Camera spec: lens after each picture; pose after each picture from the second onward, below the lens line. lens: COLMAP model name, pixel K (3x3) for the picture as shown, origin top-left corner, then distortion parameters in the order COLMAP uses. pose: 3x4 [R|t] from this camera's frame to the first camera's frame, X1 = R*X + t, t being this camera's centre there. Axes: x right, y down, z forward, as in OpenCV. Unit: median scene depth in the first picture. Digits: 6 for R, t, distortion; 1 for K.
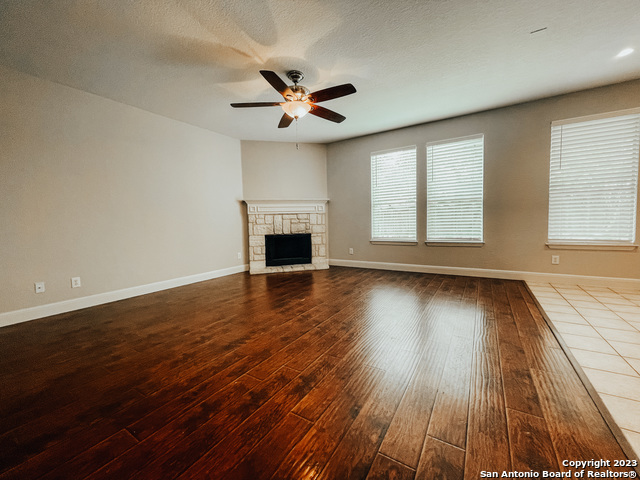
lens RADIAL K [[258.6, 0, 321.3], [0, 258.6, 237.3], [0, 0, 1]] dist [-0.001126, -0.000088]
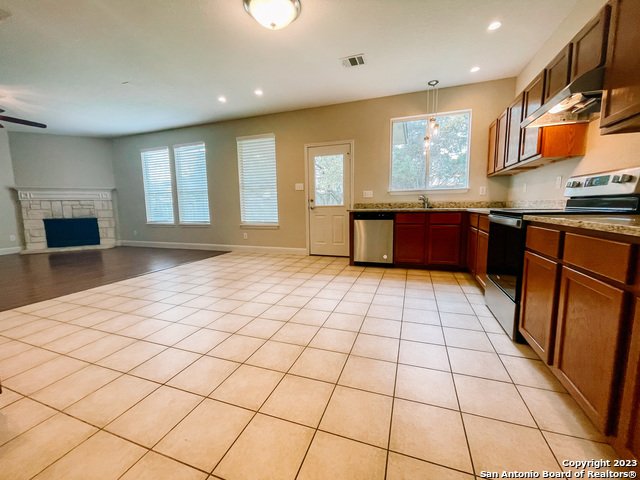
lens RADIAL K [[258.6, 0, 321.3], [0, 258.6, 237.3], [0, 0, 1]] dist [-0.001126, -0.000088]
pose [[0.976830, -0.015208, 0.213476, 0.712039], [0.003835, 0.998556, 0.053587, 0.013524], [-0.213983, -0.051527, 0.975478, -0.338674]]
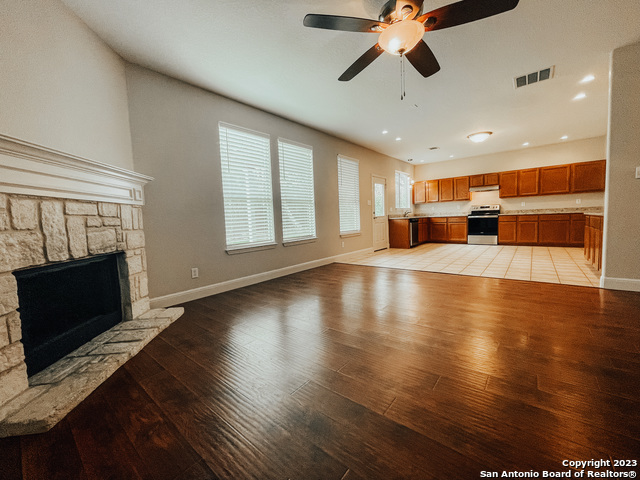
lens RADIAL K [[258.6, 0, 321.3], [0, 258.6, 237.3], [0, 0, 1]] dist [-0.001126, -0.000088]
pose [[0.132972, -0.052369, 0.989735, -0.442023], [0.101333, 0.994088, 0.038985, -0.021584], [-0.985926, 0.095109, 0.137493, 0.641847]]
